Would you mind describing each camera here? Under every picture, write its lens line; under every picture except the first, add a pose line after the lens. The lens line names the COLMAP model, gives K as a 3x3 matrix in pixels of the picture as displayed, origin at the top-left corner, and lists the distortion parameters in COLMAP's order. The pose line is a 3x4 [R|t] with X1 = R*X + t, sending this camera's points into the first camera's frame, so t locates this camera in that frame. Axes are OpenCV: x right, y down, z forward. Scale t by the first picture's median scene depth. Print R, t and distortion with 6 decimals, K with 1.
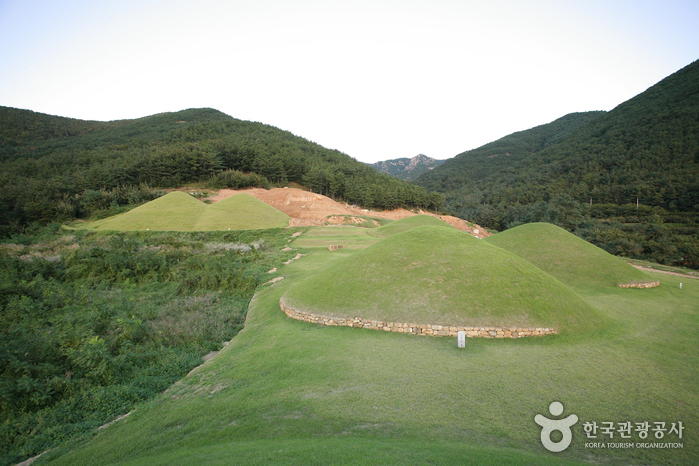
lens RADIAL K [[343.7, 0, 354.9], [0, 343.7, 233.9], [0, 0, 1]] dist [-0.033697, 0.014393]
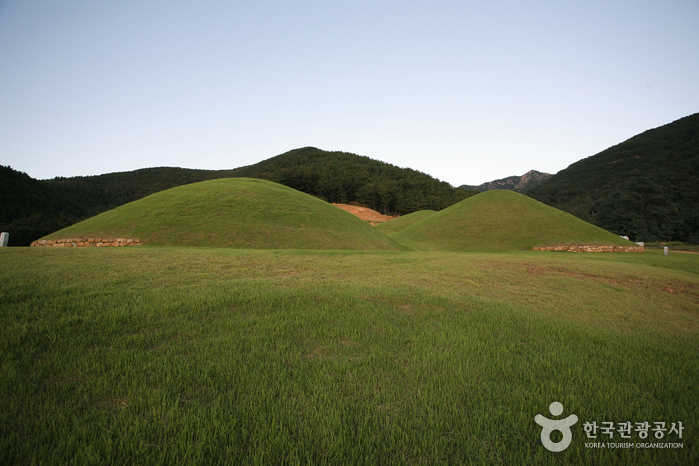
lens RADIAL K [[343.7, 0, 353.8], [0, 343.7, 236.9], [0, 0, 1]] dist [-0.033697, 0.014393]
pose [[0.949481, -0.048400, -0.310070, 0.092374], [0.025049, 0.996571, -0.078854, 0.024223], [0.312824, 0.067104, 0.947438, 0.036556]]
